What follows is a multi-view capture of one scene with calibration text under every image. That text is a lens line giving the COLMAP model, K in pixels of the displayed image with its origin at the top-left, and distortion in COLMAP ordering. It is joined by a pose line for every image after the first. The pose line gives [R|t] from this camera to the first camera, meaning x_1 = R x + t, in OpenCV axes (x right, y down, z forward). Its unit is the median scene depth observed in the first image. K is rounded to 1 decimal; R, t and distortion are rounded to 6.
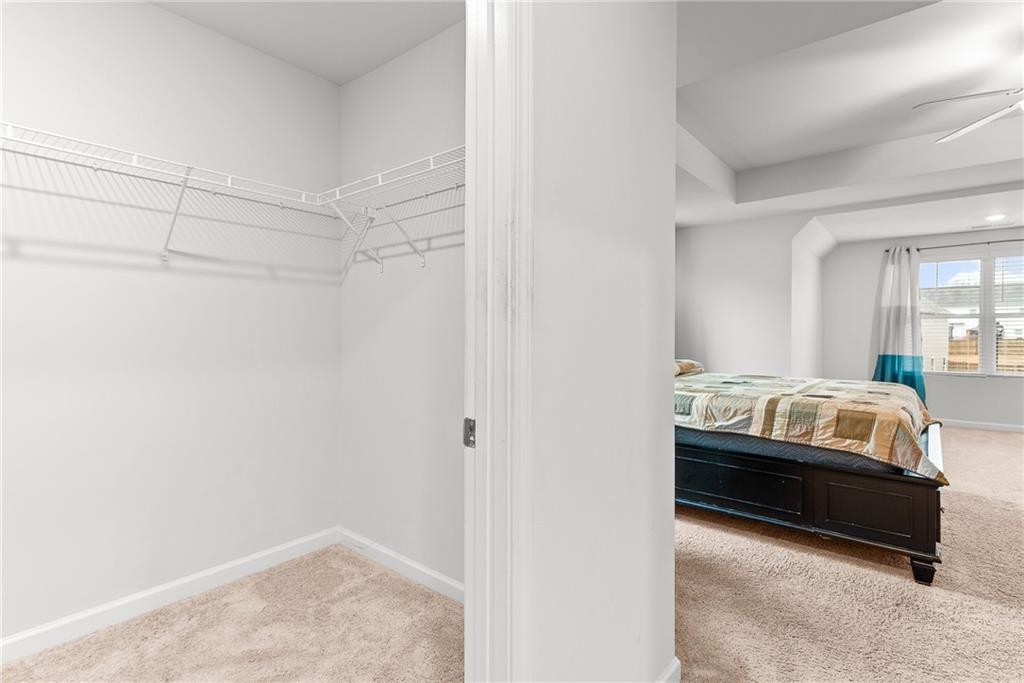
lens RADIAL K [[494.2, 0, 510.5], [0, 494.2, 335.8], [0, 0, 1]] dist [0.015046, -0.000487]
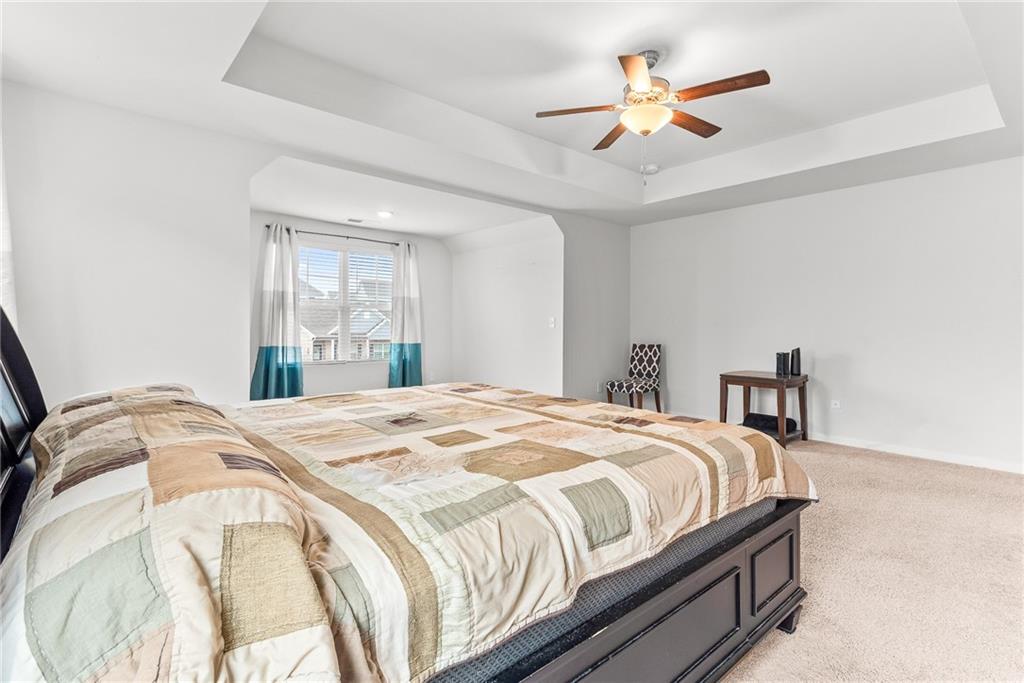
lens RADIAL K [[483.2, 0, 509.1], [0, 483.2, 327.5], [0, 0, 1]] dist [0.020417, -0.000313]
pose [[0.154678, -0.009600, 0.987918, -0.041112], [-0.001394, 0.999950, 0.009935, -0.009654], [-0.987964, -0.002913, 0.154657, 1.144113]]
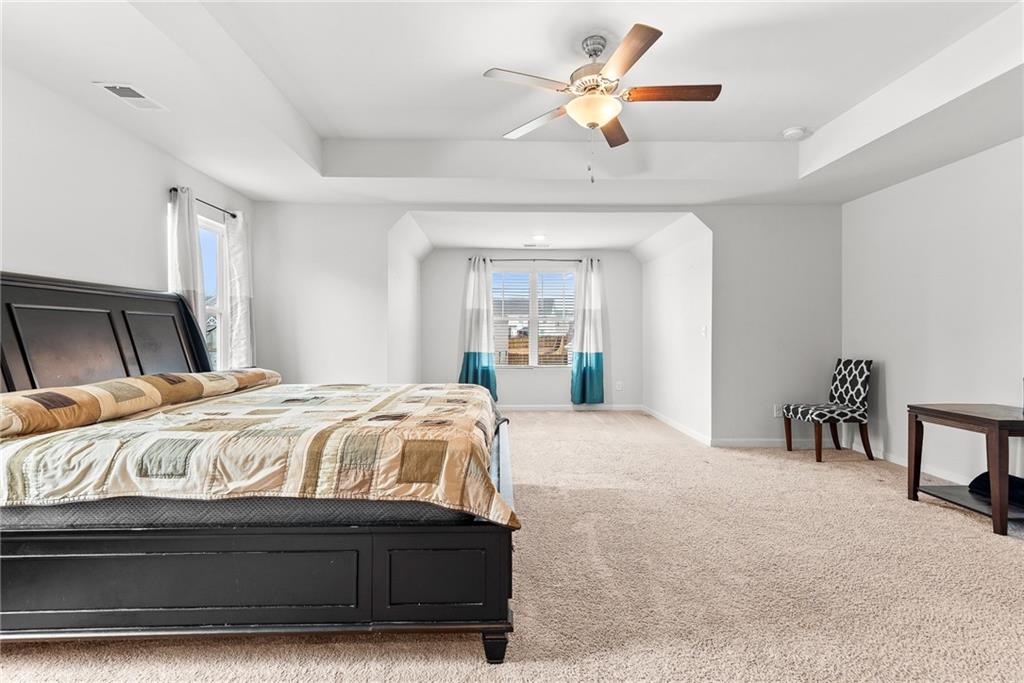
lens RADIAL K [[470.9, 0, 510.2], [0, 470.9, 335.4], [0, 0, 1]] dist [0.015651, -0.000043]
pose [[0.749140, -0.004107, 0.662399, 0.310277], [0.004381, 0.999990, 0.001247, -0.001625], [-0.662397, 0.001968, 0.749150, 0.376802]]
